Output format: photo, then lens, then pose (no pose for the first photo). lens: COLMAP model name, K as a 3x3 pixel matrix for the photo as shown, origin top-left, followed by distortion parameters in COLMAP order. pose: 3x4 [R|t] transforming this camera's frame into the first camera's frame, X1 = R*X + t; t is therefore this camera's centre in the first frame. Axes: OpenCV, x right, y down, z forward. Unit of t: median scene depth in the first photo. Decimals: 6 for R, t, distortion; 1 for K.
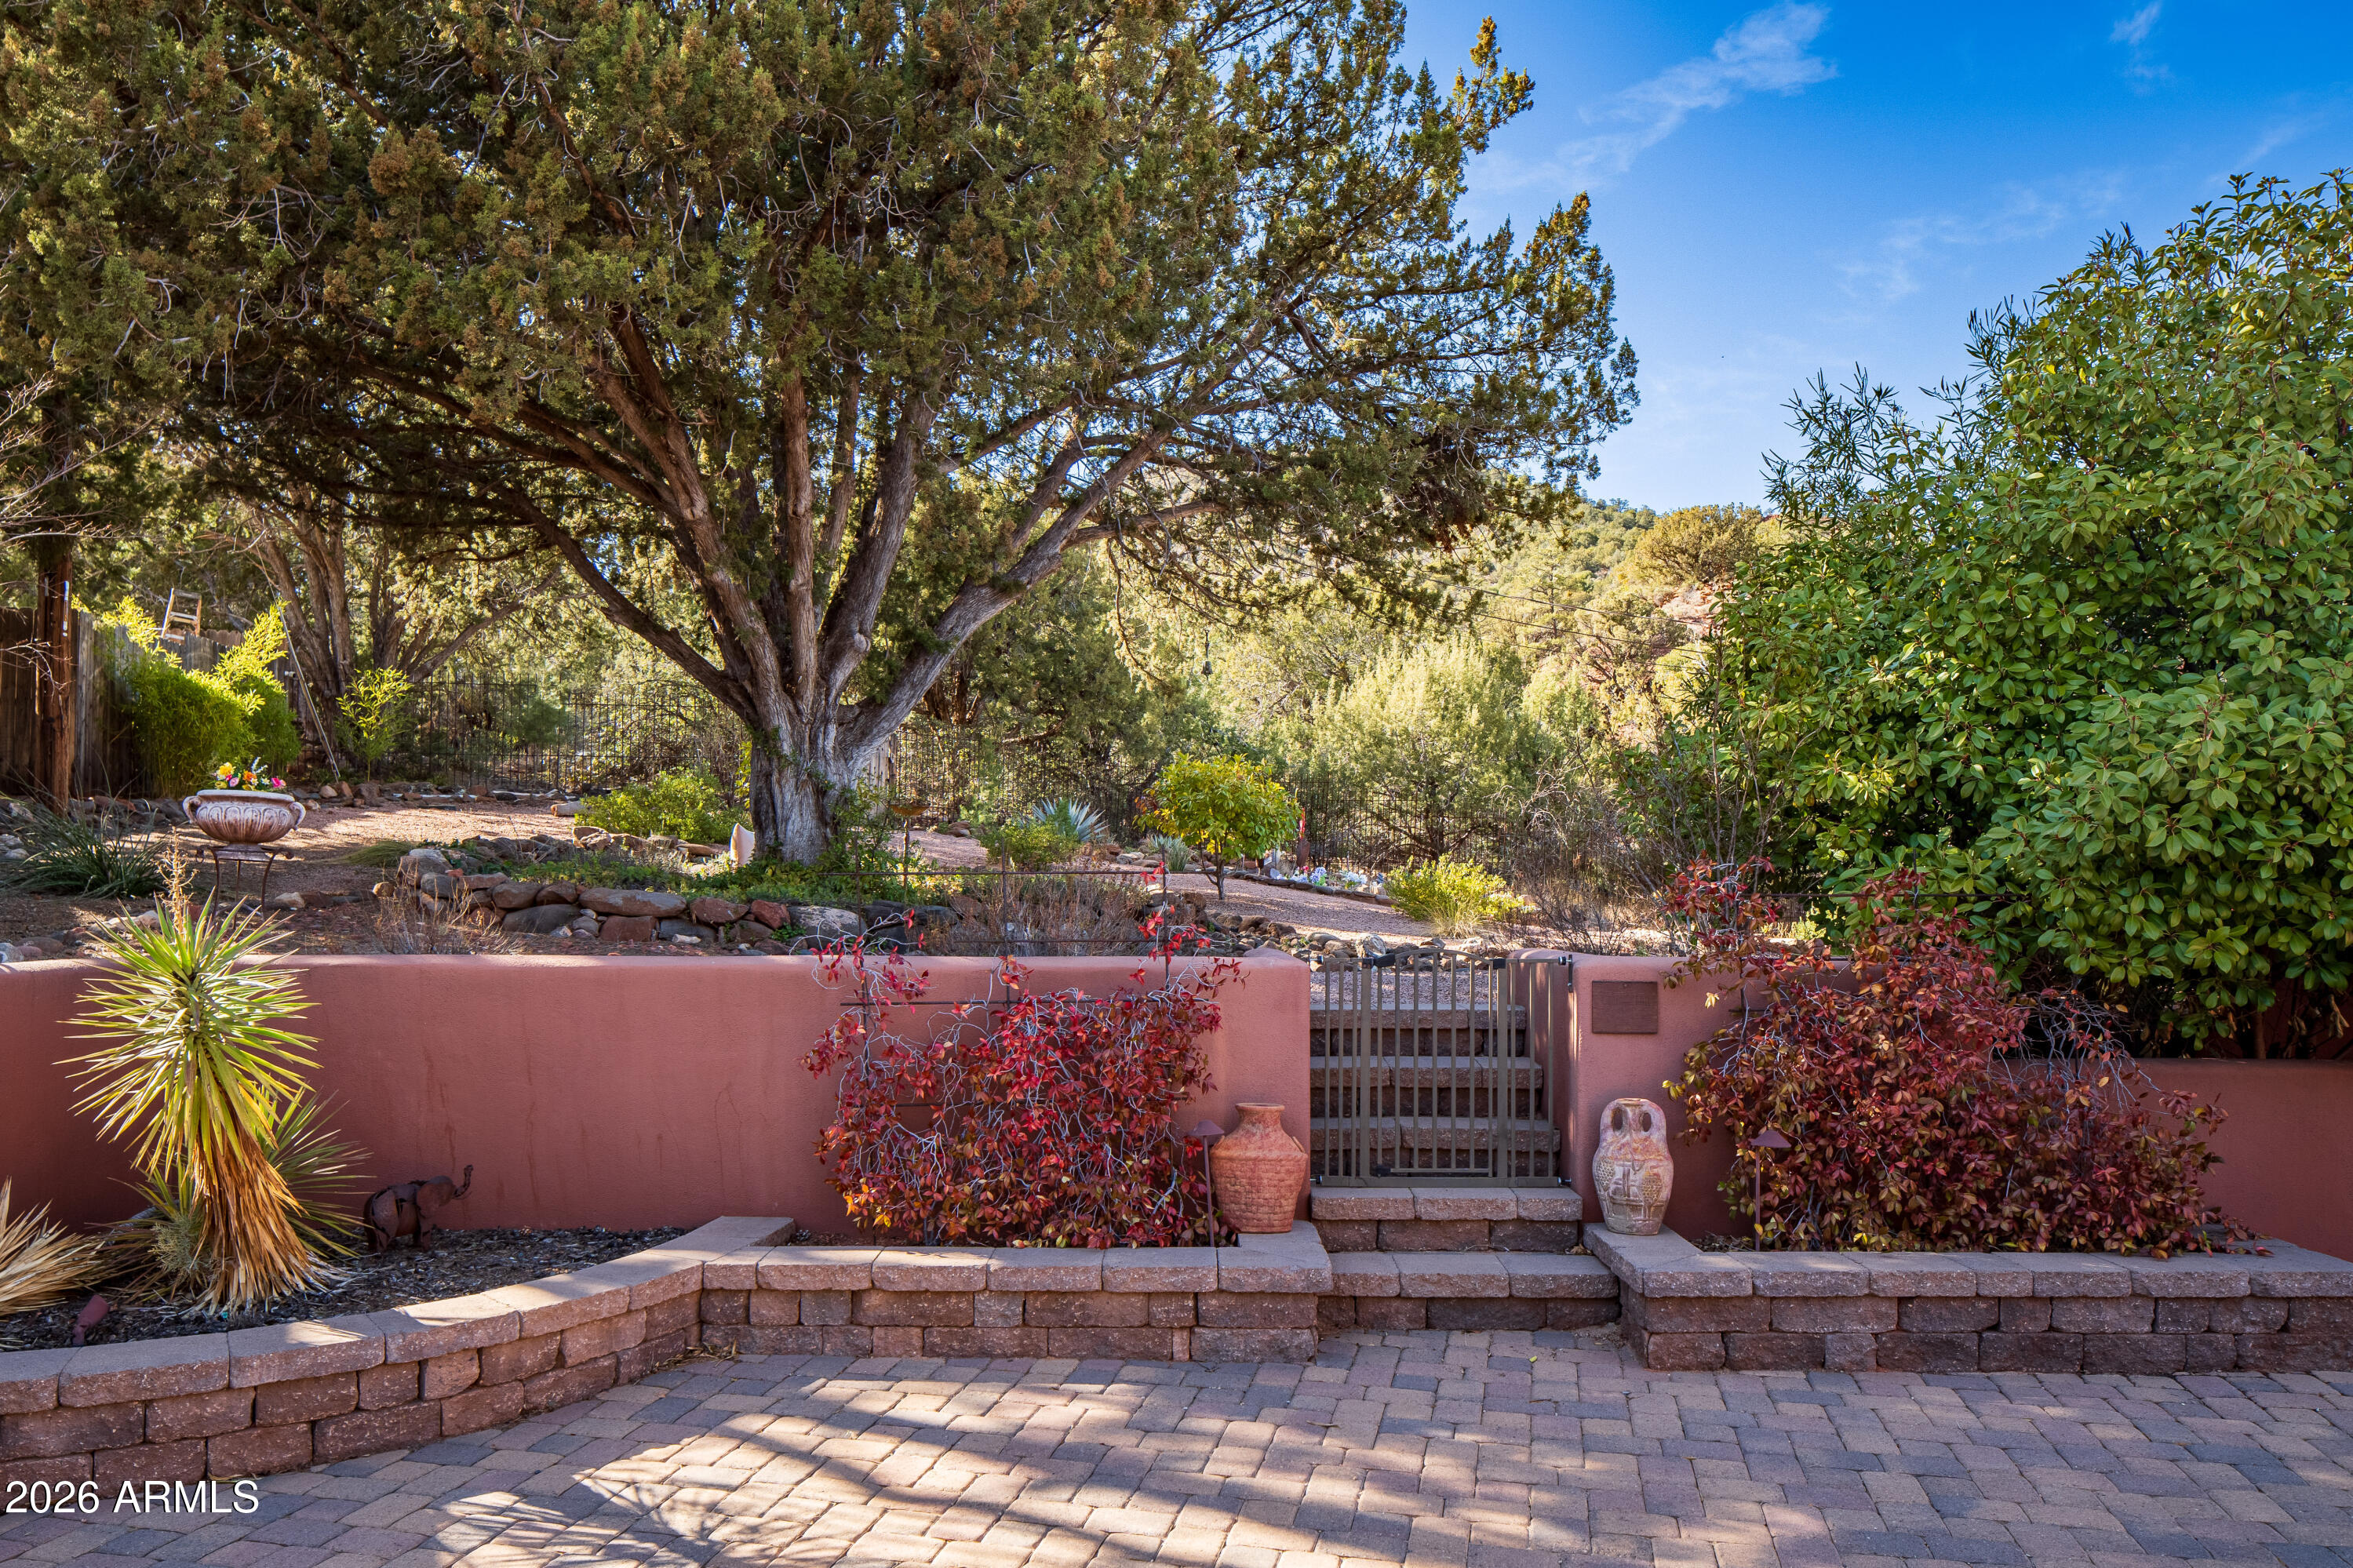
lens RADIAL K [[1616.5, 0, 1149.4], [0, 1616.5, 802.9], [0, 0, 1]] dist [-0.007087, -0.000517]
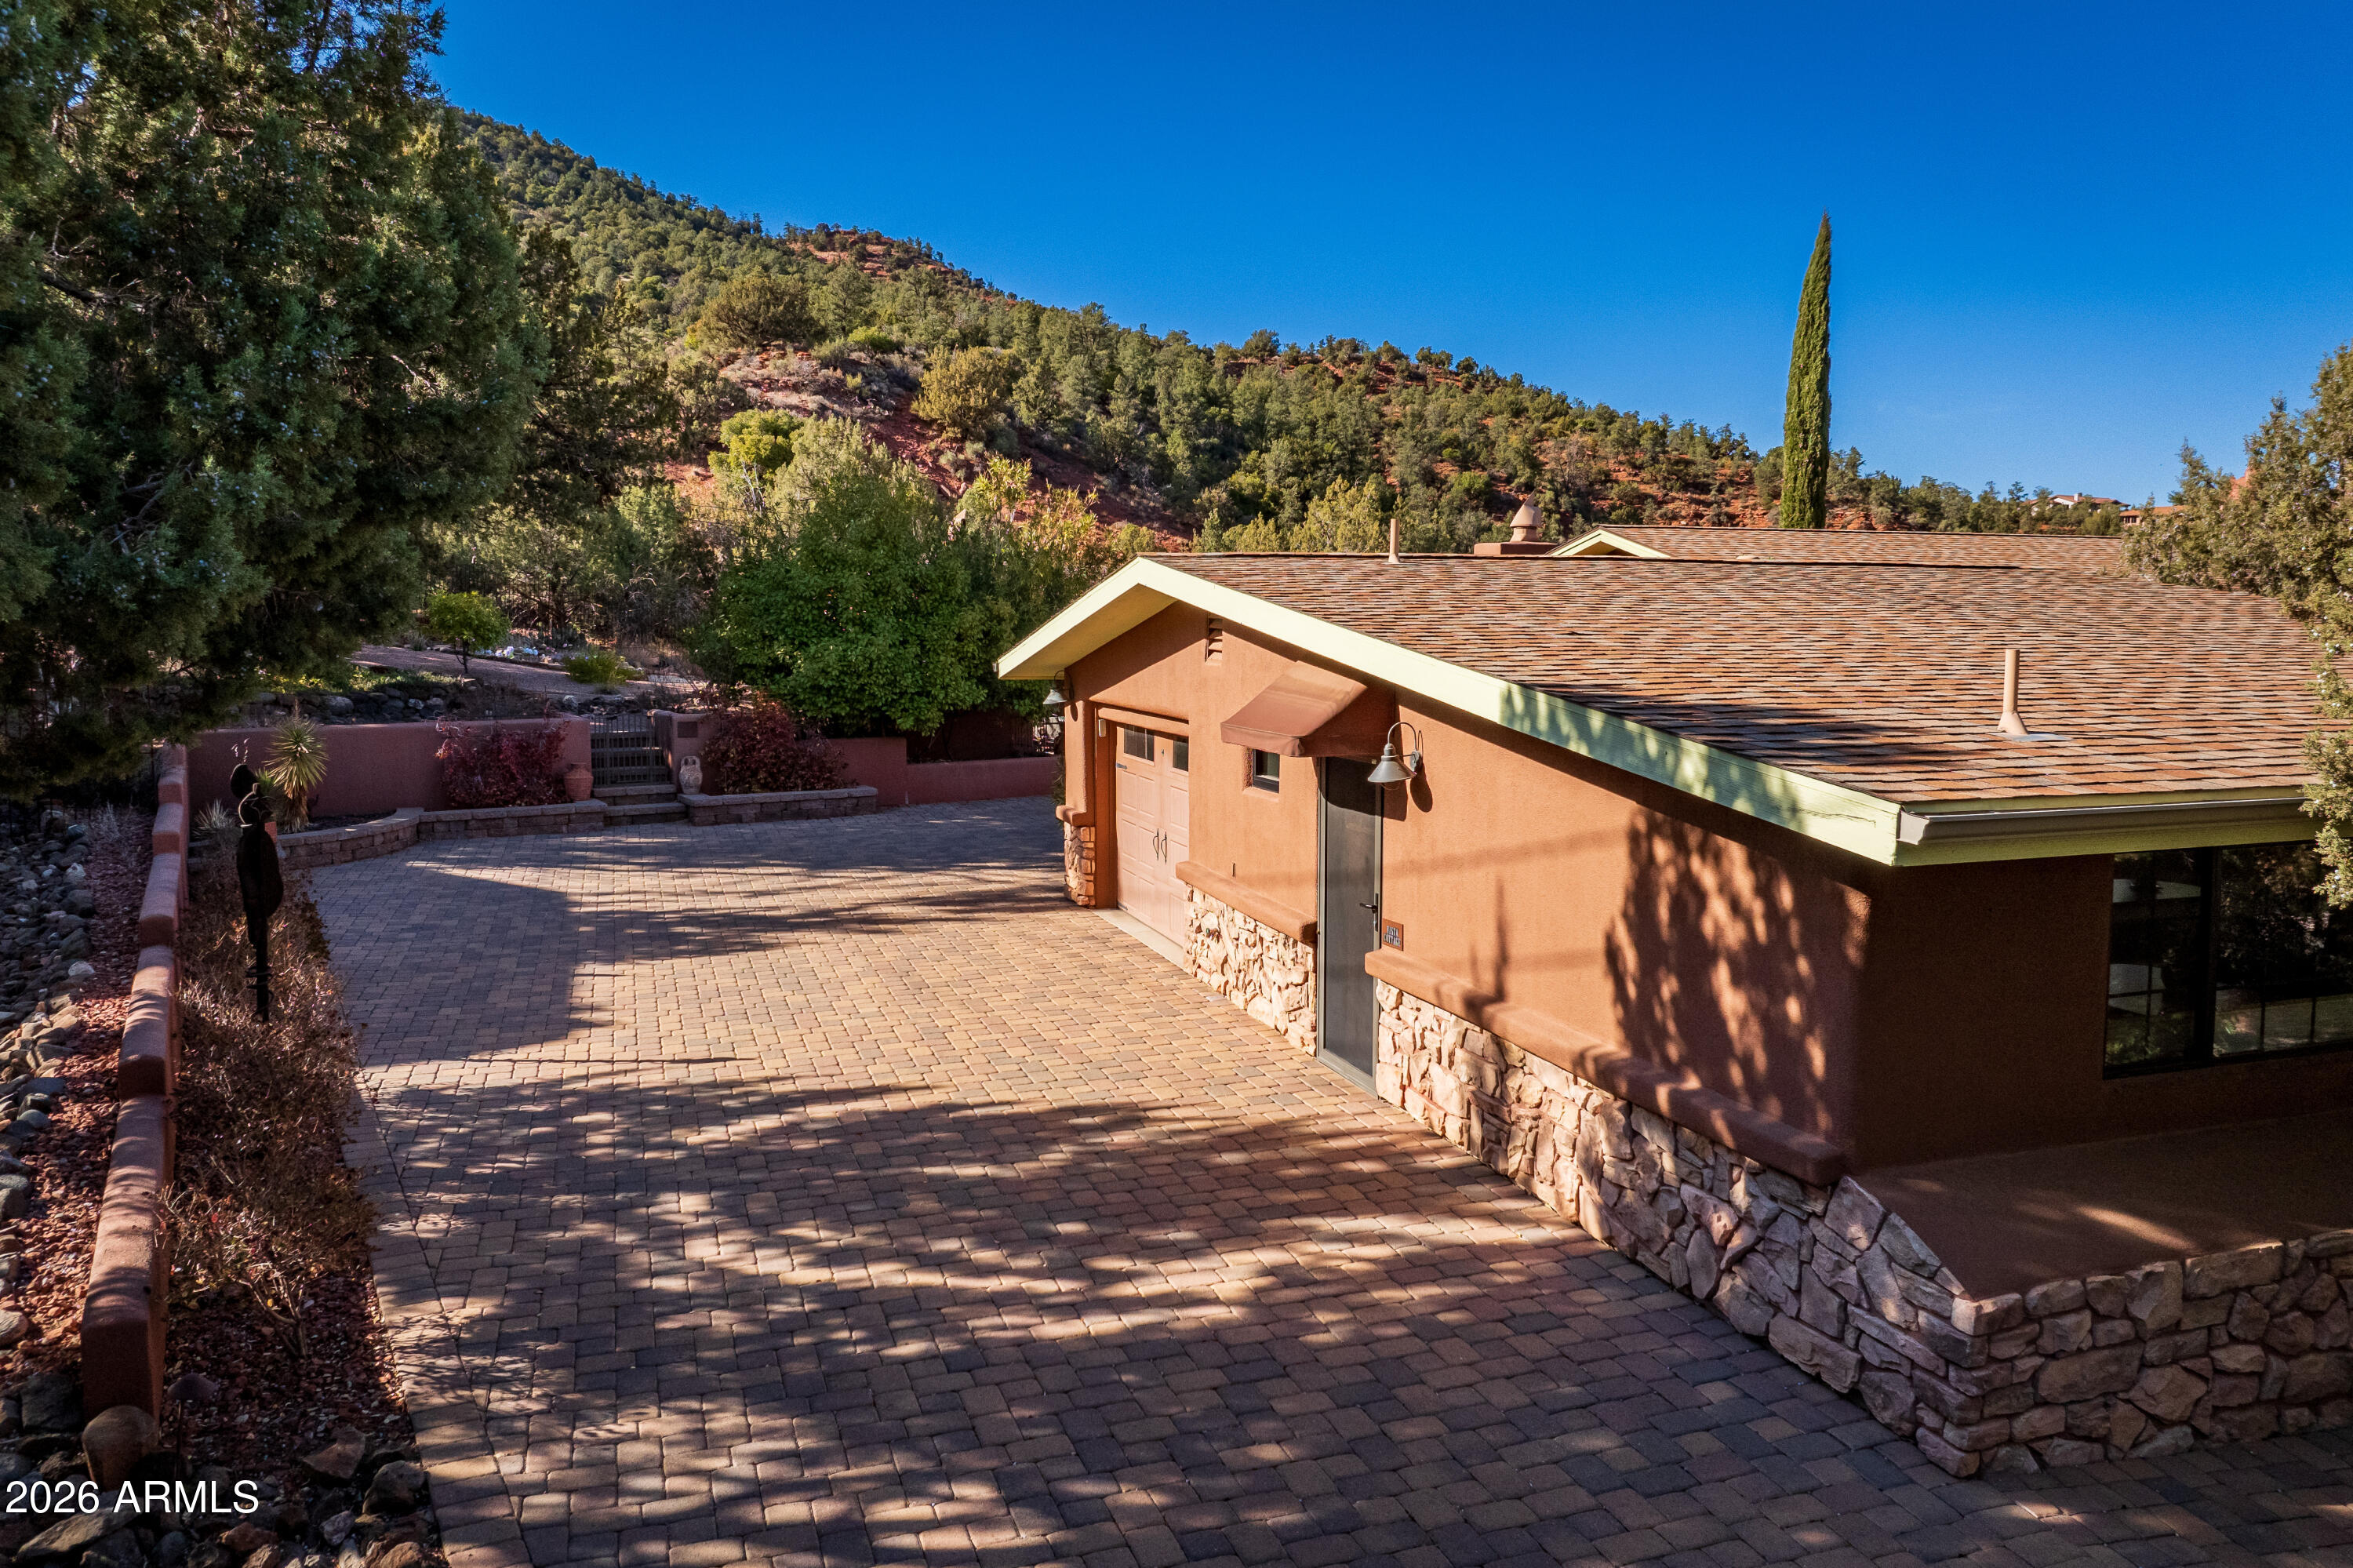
lens RADIAL K [[1690.7, 0, 1185.2], [0, 1690.7, 783.5], [0, 0, 1]] dist [-0.028457, -0.012163]
pose [[0.844561, -0.055153, 0.532612, -0.318373], [-0.034988, 0.986872, 0.157672, -0.158351], [-0.534315, -0.151799, 0.831543, -1.119591]]
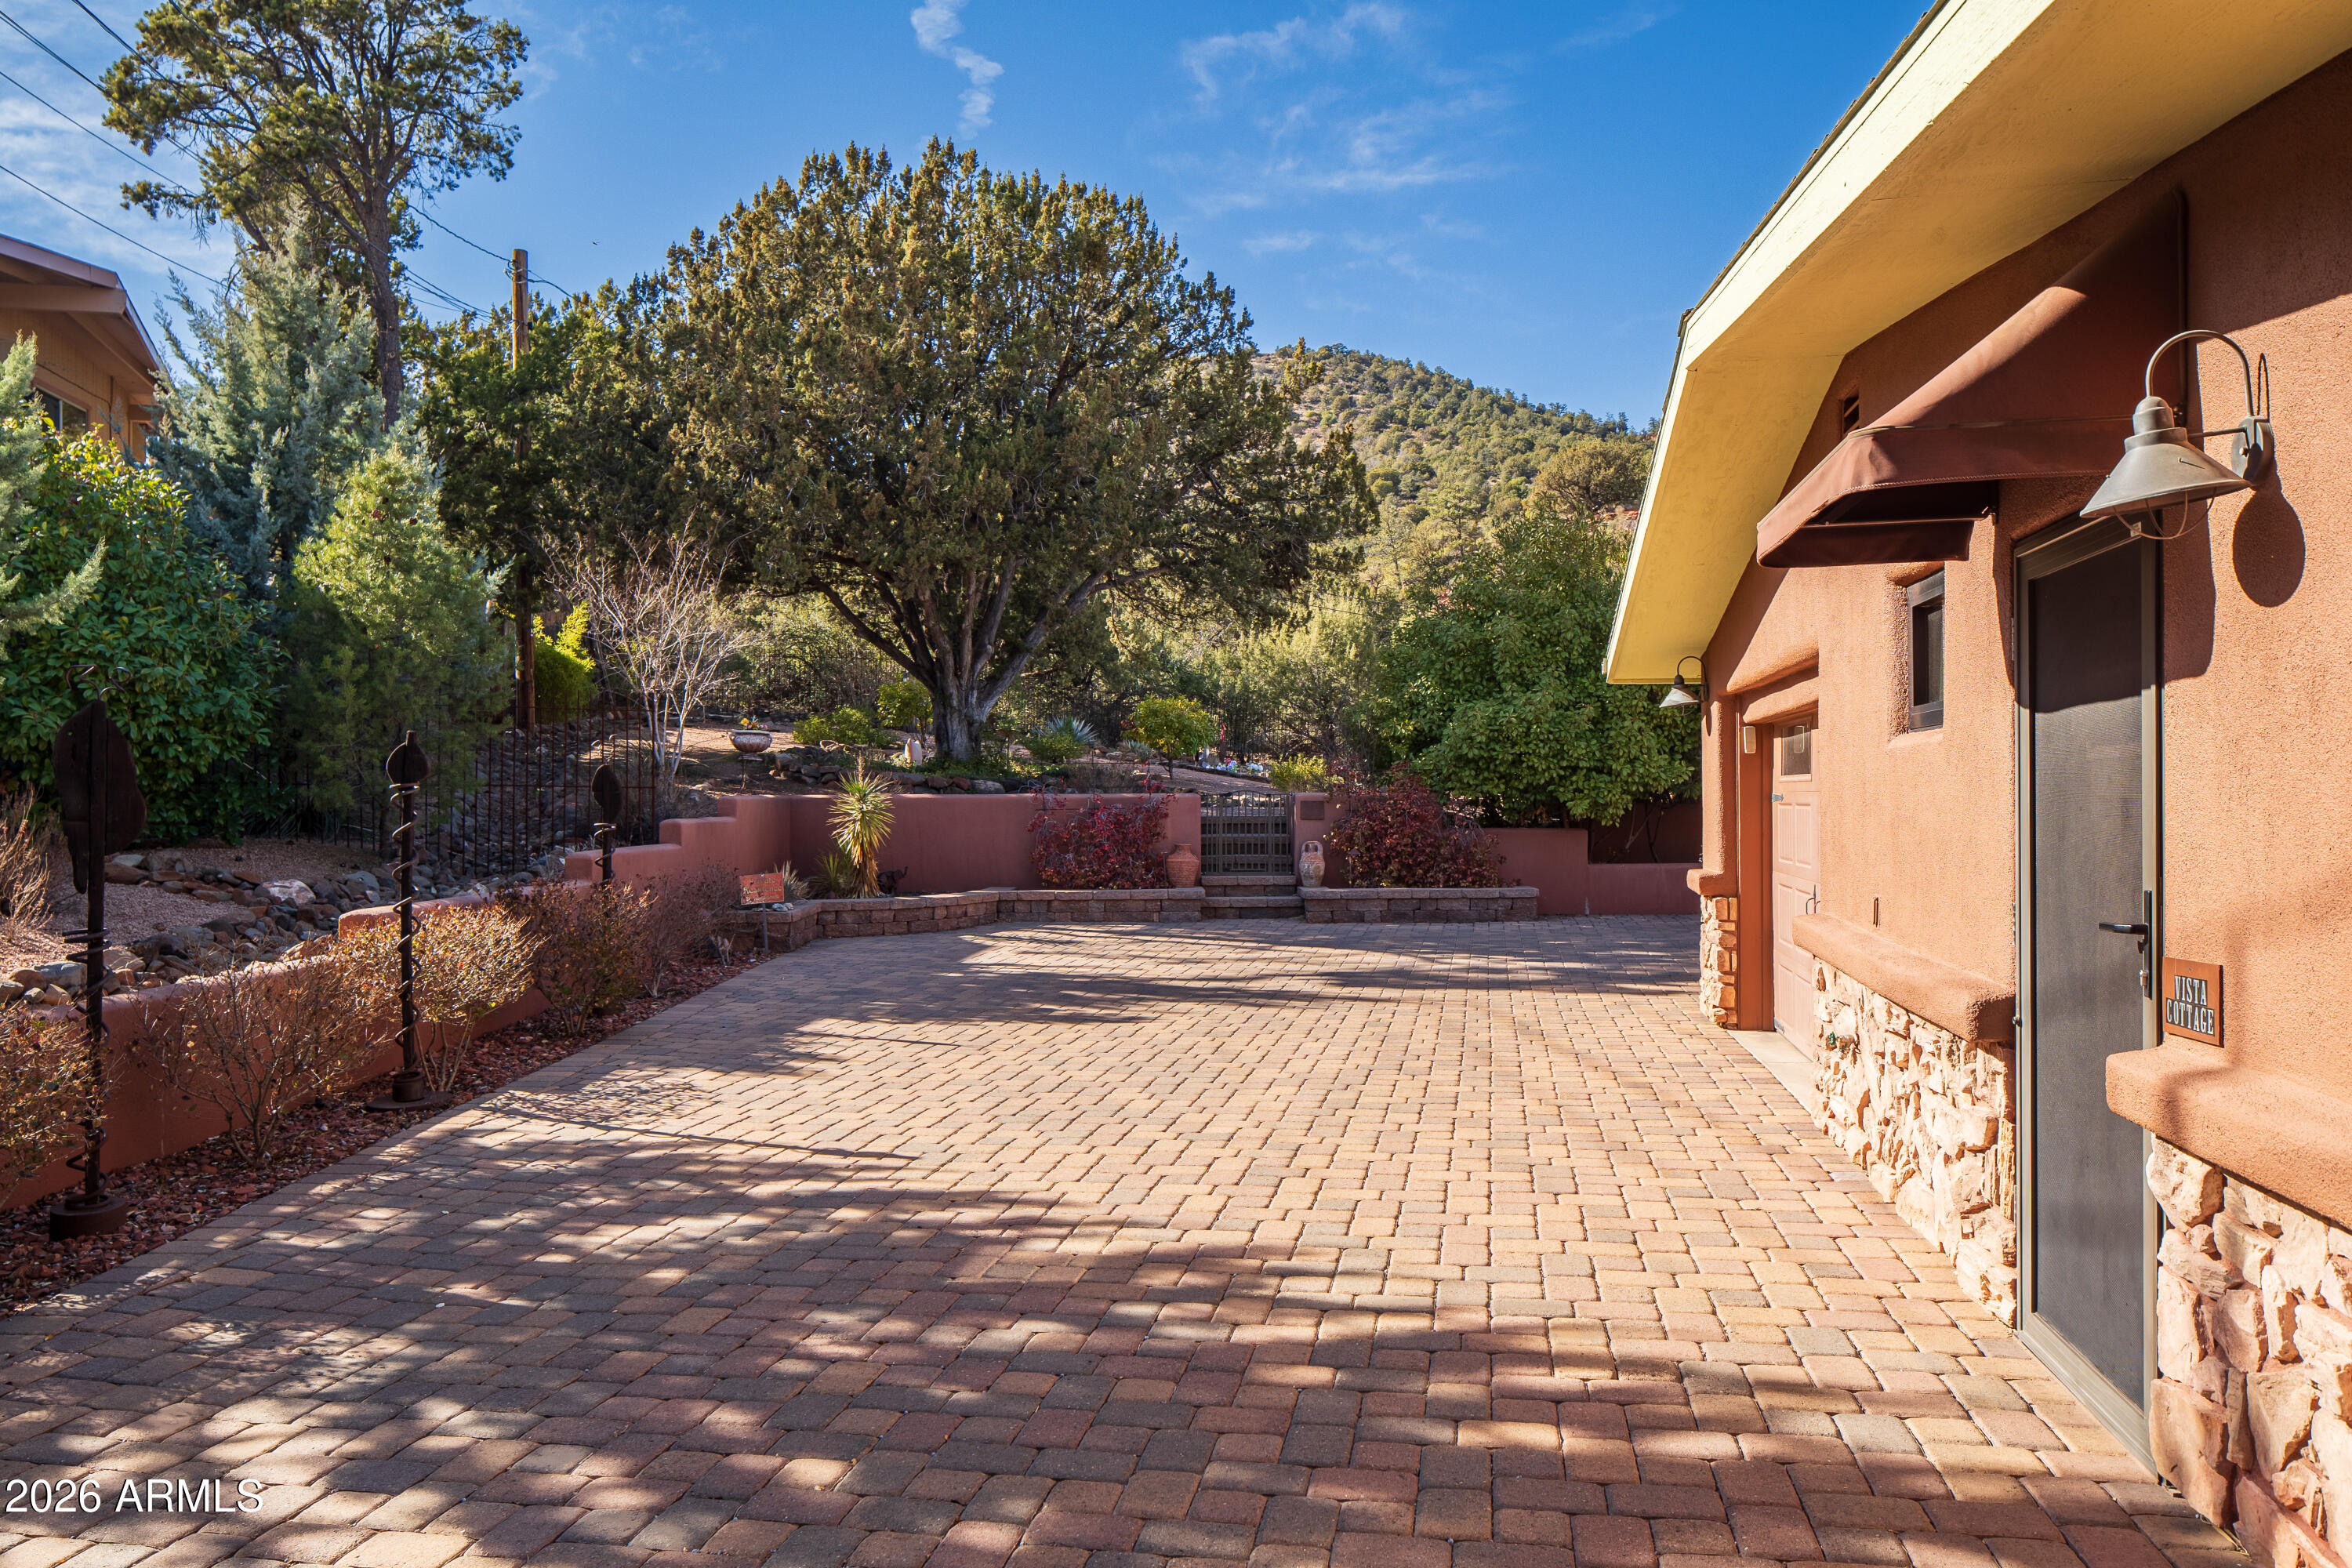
lens RADIAL K [[1616.0, 0, 1149.0], [0, 1616.0, 802.9], [0, 0, 1]] dist [-0.007087, -0.000517]
pose [[0.999593, -0.004572, 0.028154, -0.031708], [0.002701, 0.997807, 0.066132, -0.033245], [-0.028395, -0.066029, 0.997414, -0.815719]]
